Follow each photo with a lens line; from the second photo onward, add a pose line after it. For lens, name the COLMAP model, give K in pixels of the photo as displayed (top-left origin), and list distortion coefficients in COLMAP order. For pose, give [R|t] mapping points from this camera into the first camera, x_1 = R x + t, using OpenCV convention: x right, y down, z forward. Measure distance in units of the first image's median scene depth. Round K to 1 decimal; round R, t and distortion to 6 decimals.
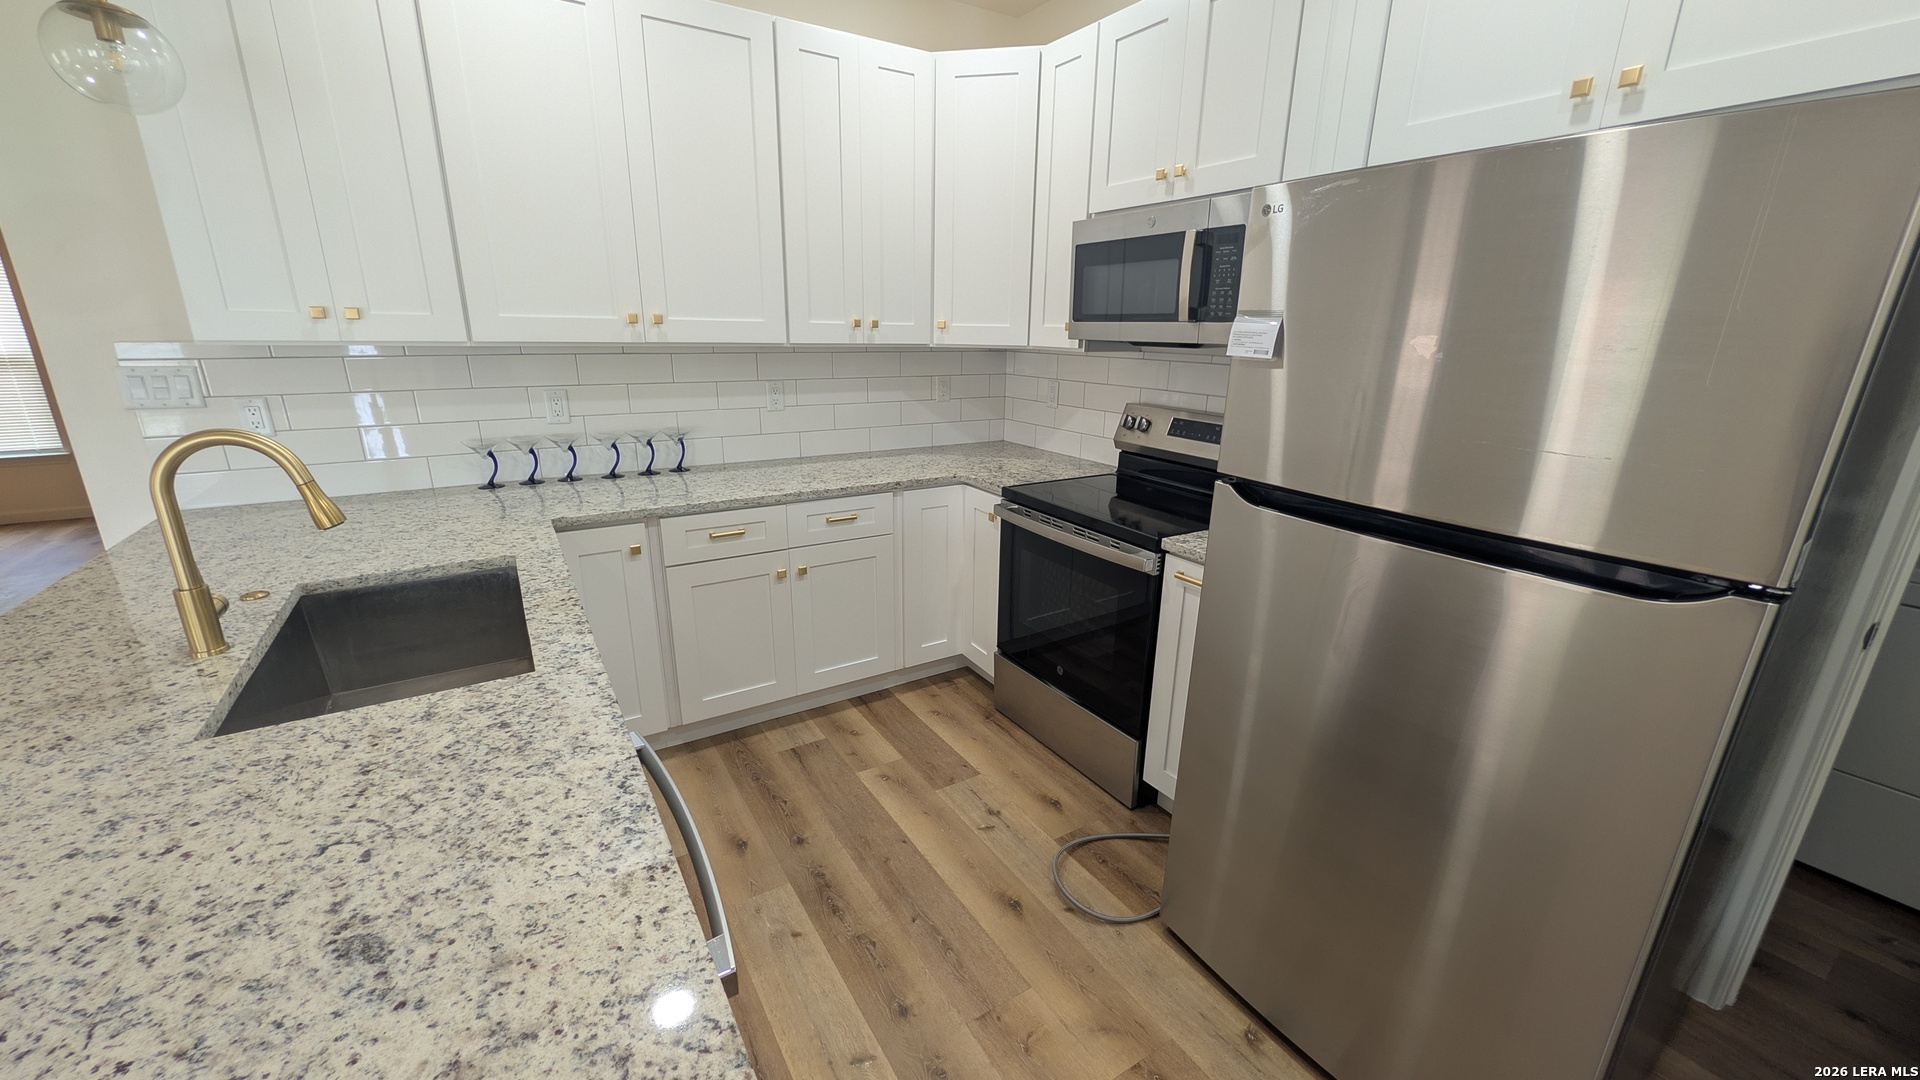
lens RADIAL K [[739.5, 0, 959.0], [0, 739.5, 545.9], [0, 0, 1]] dist [-0.006922, 0.002436]
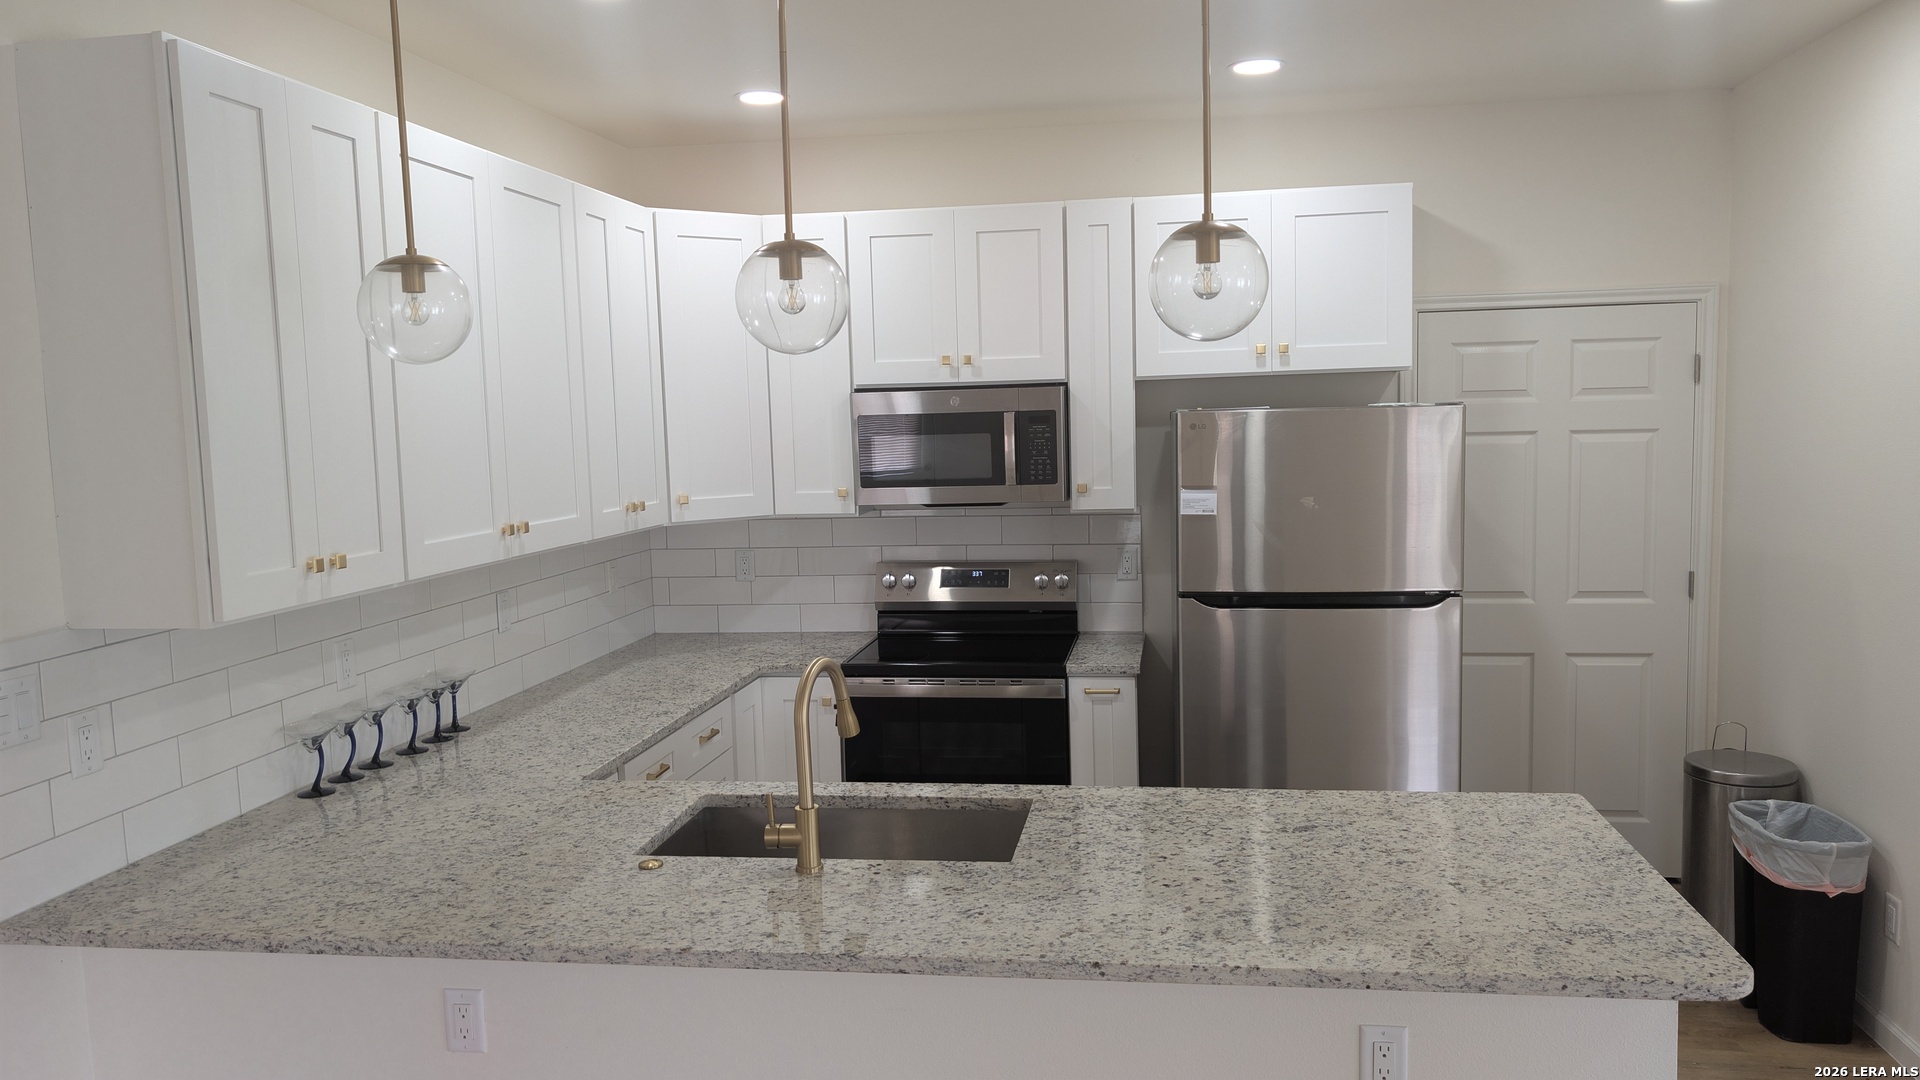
lens RADIAL K [[1383.3, 0, 978.4], [0, 1383.3, 544.7], [0, 0, 1]] dist [0.031347, -0.047237]
pose [[0.650557, -0.109482, 0.751525, -1.374816], [0.253700, 0.964037, -0.079174, -0.053608], [-0.715830, 0.242169, 0.654936, -0.366905]]
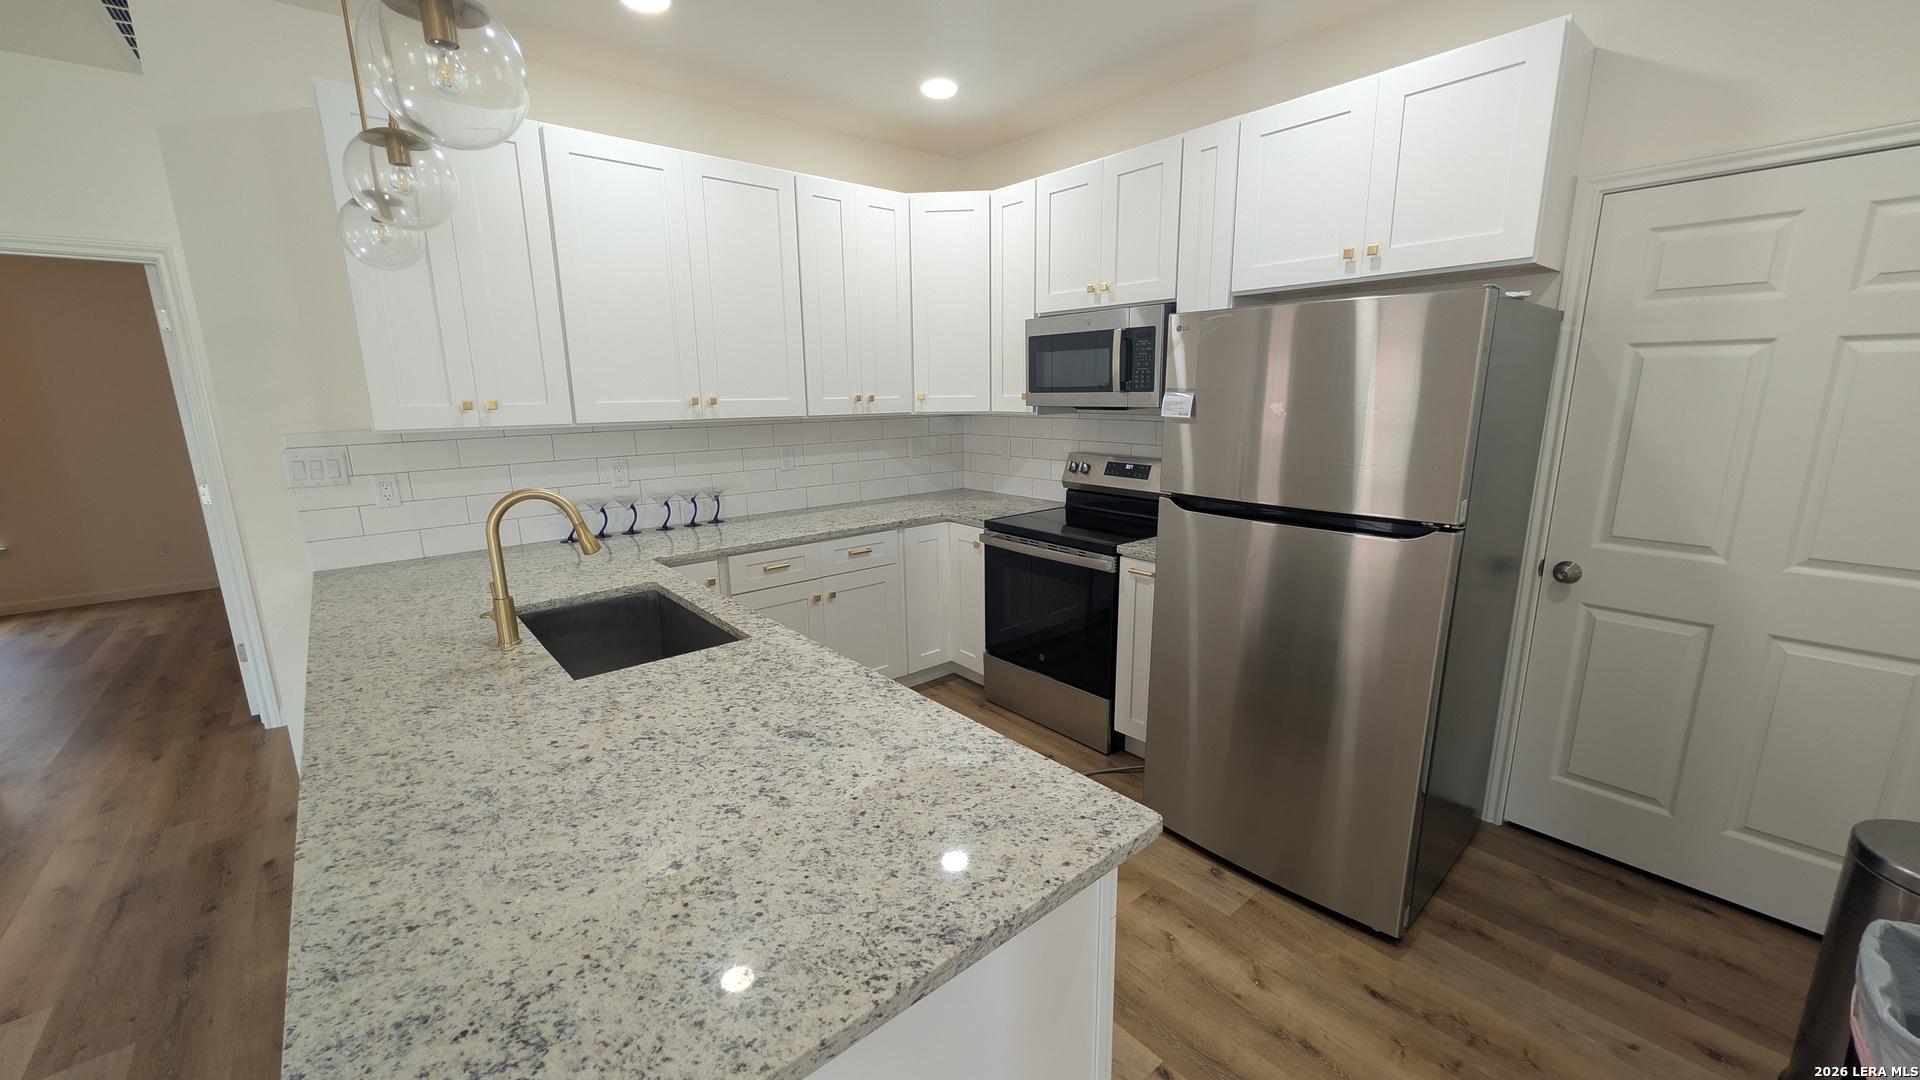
lens RADIAL K [[739.5, 0, 957.8], [0, 739.5, 545.8], [0, 0, 1]] dist [-0.006922, 0.002436]
pose [[0.989710, -0.056589, 0.131424, -0.195134], [0.066734, 0.995015, -0.074112, 0.070143], [-0.126575, 0.082120, 0.988552, -0.322772]]
